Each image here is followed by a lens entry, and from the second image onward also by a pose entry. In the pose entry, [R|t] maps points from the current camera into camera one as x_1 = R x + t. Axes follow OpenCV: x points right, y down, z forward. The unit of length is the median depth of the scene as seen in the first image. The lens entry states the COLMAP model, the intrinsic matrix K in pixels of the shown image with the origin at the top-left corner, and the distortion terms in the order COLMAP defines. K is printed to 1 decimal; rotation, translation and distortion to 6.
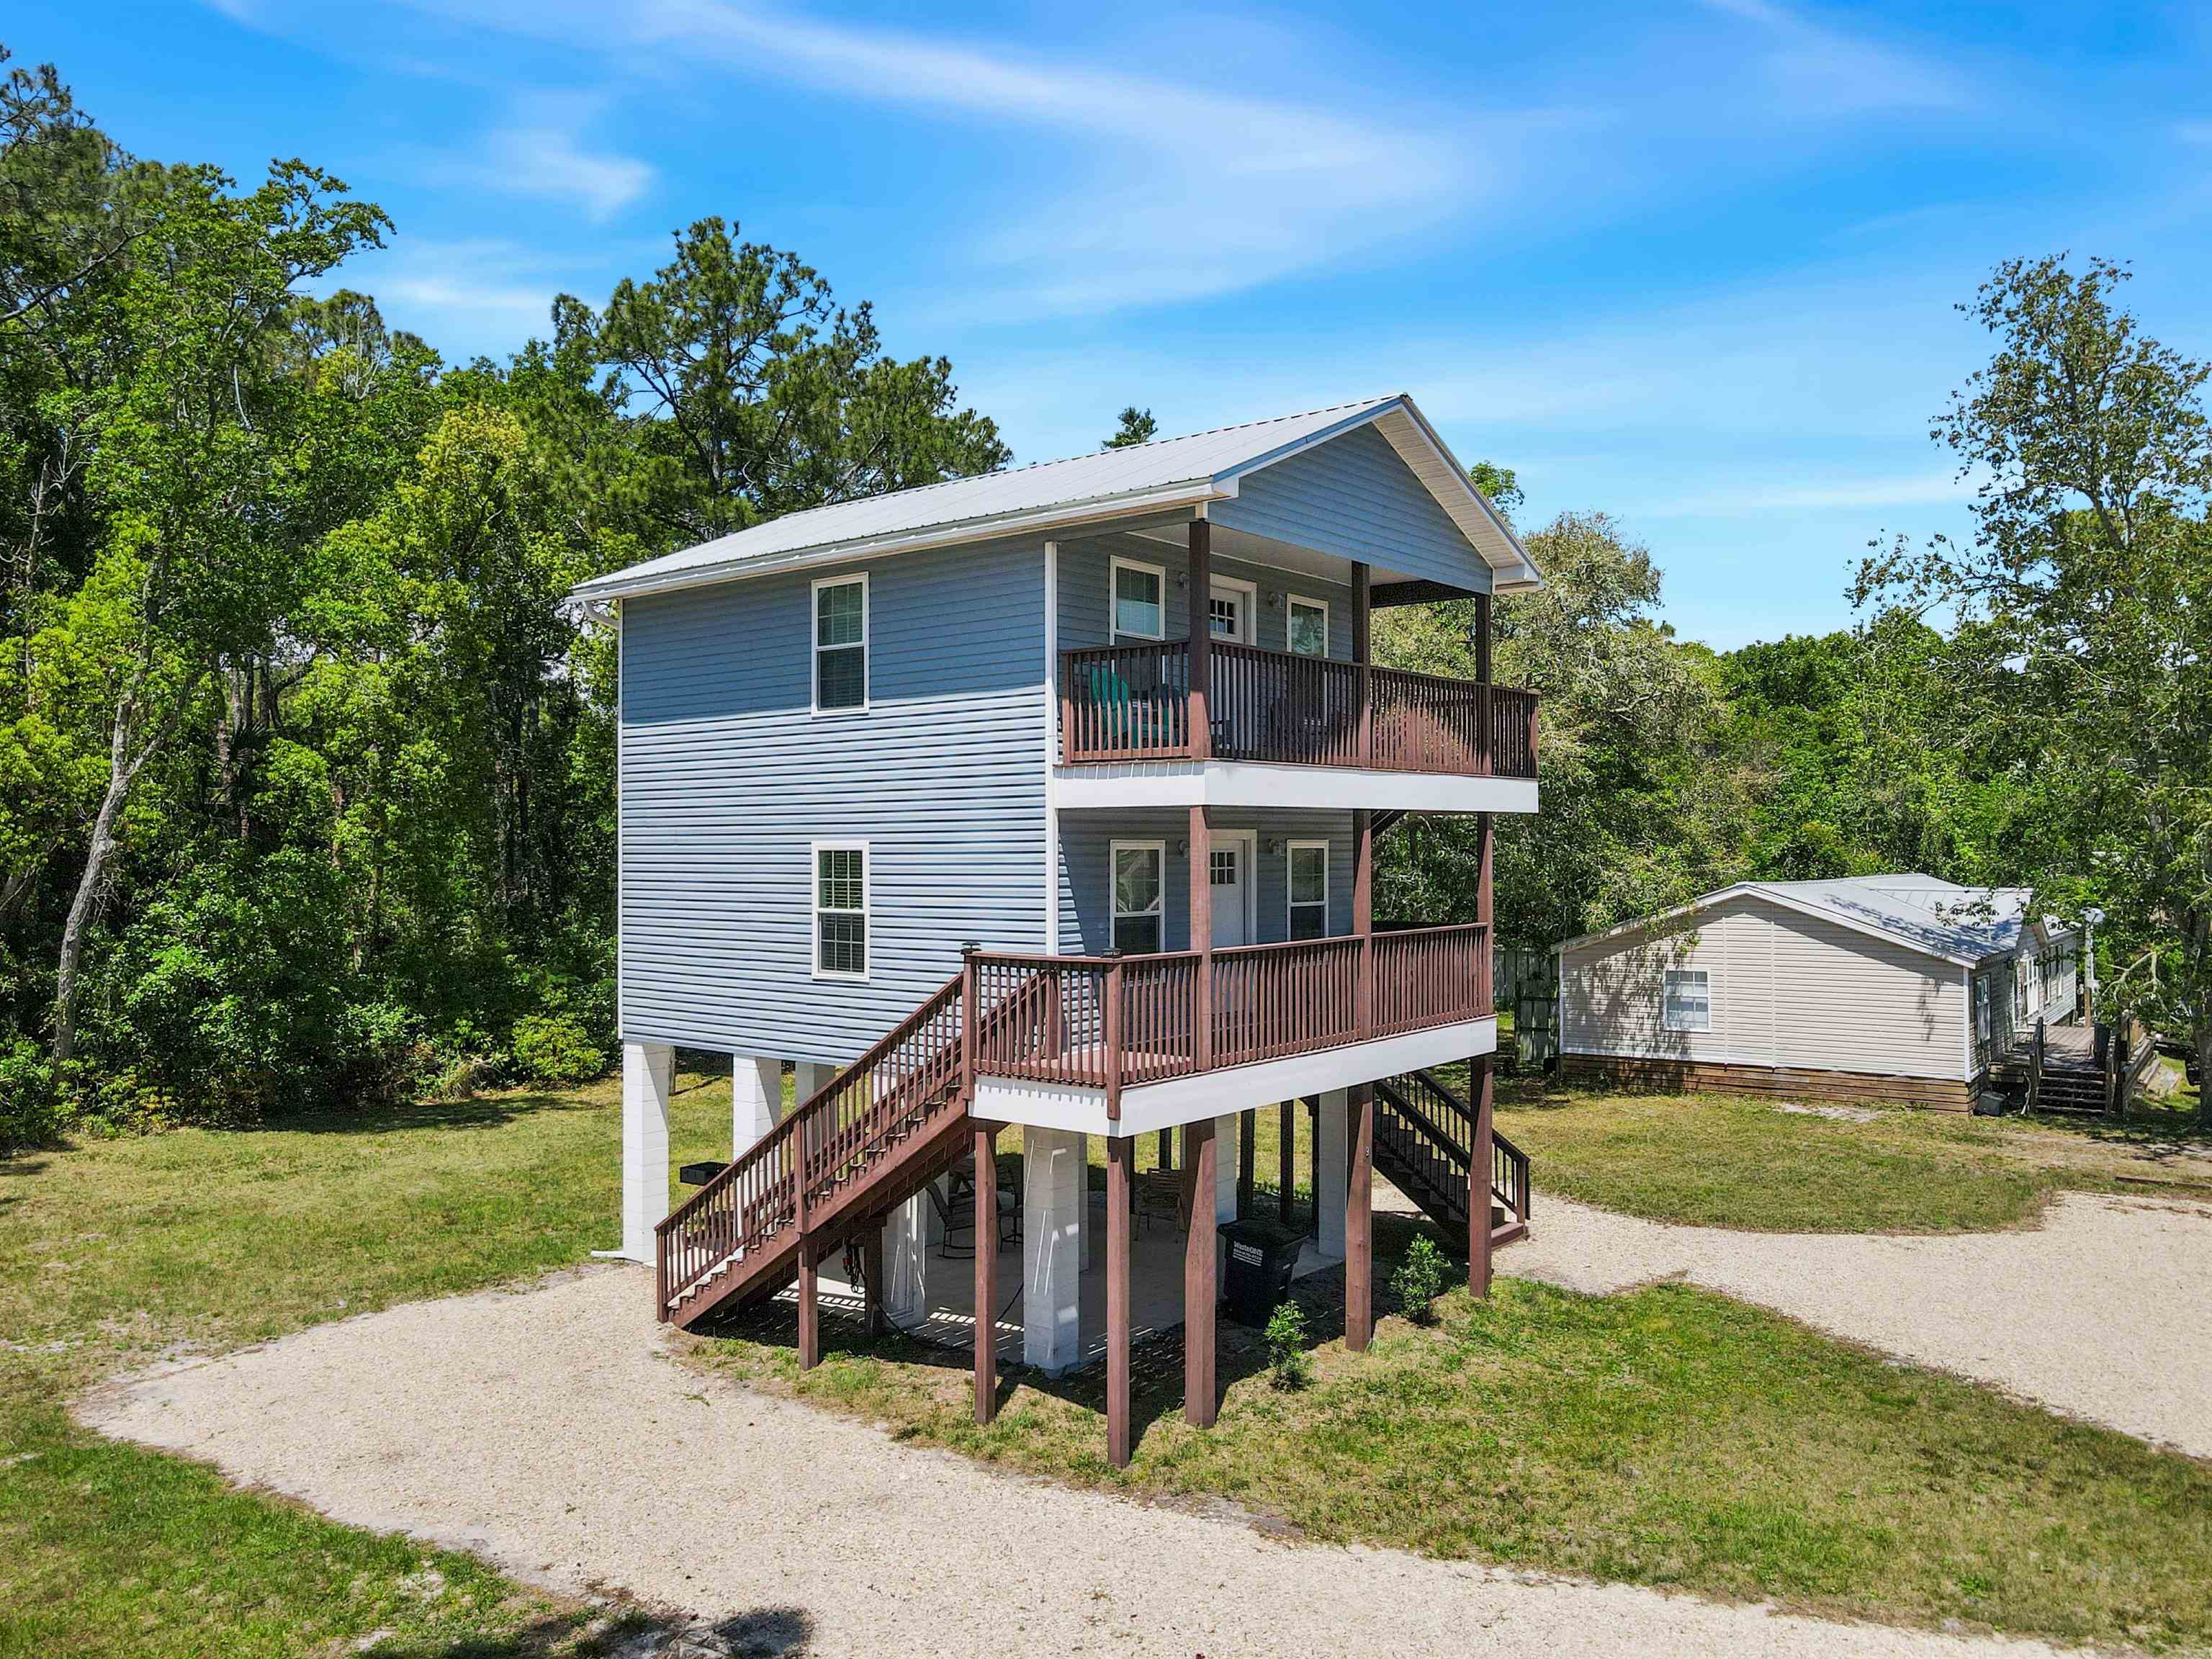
lens RADIAL K [[1630.9, 0, 1106.0], [0, 1630.9, 829.5], [0, 0, 1]] dist [0.002509, 0.001258]
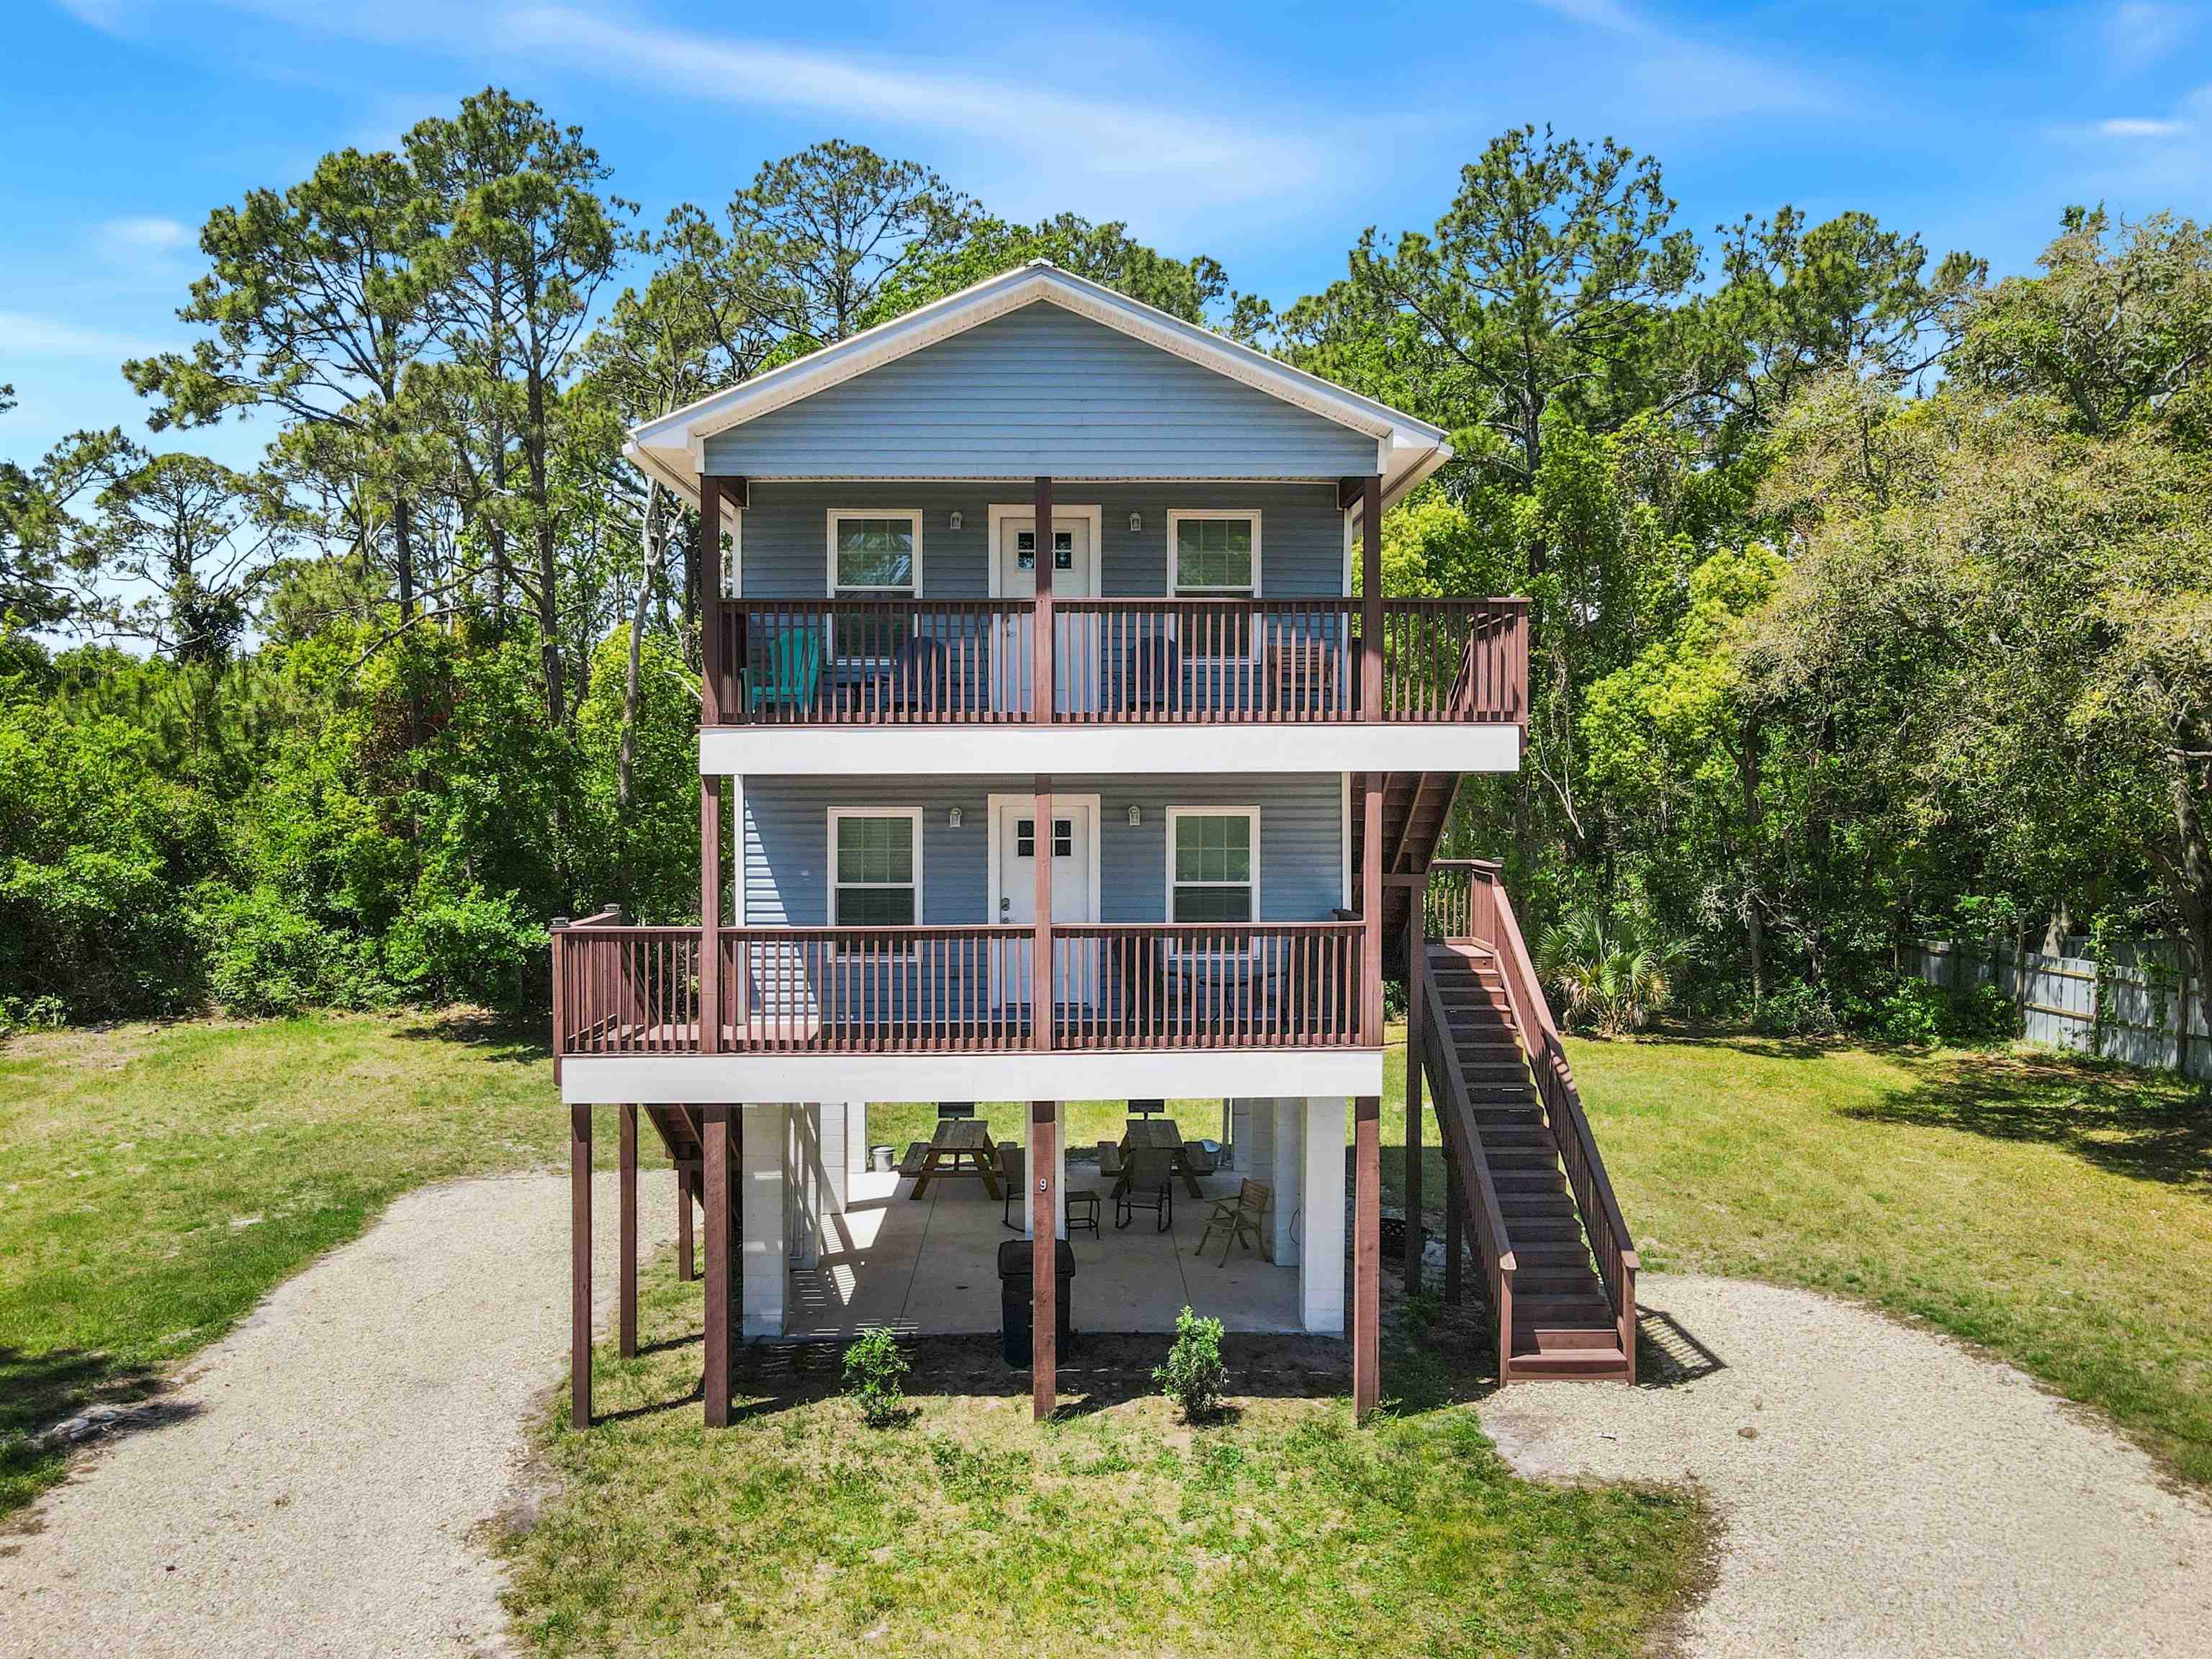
lens RADIAL K [[1634.9, 0, 1100.5], [0, 1634.9, 802.6], [0, 0, 1]] dist [0.004255, 0.002678]
pose [[0.648659, 0.011027, -0.760999, 0.856331], [0.006326, 0.999782, 0.019879, -0.014485], [0.761053, -0.017709, 0.648448, 0.510160]]
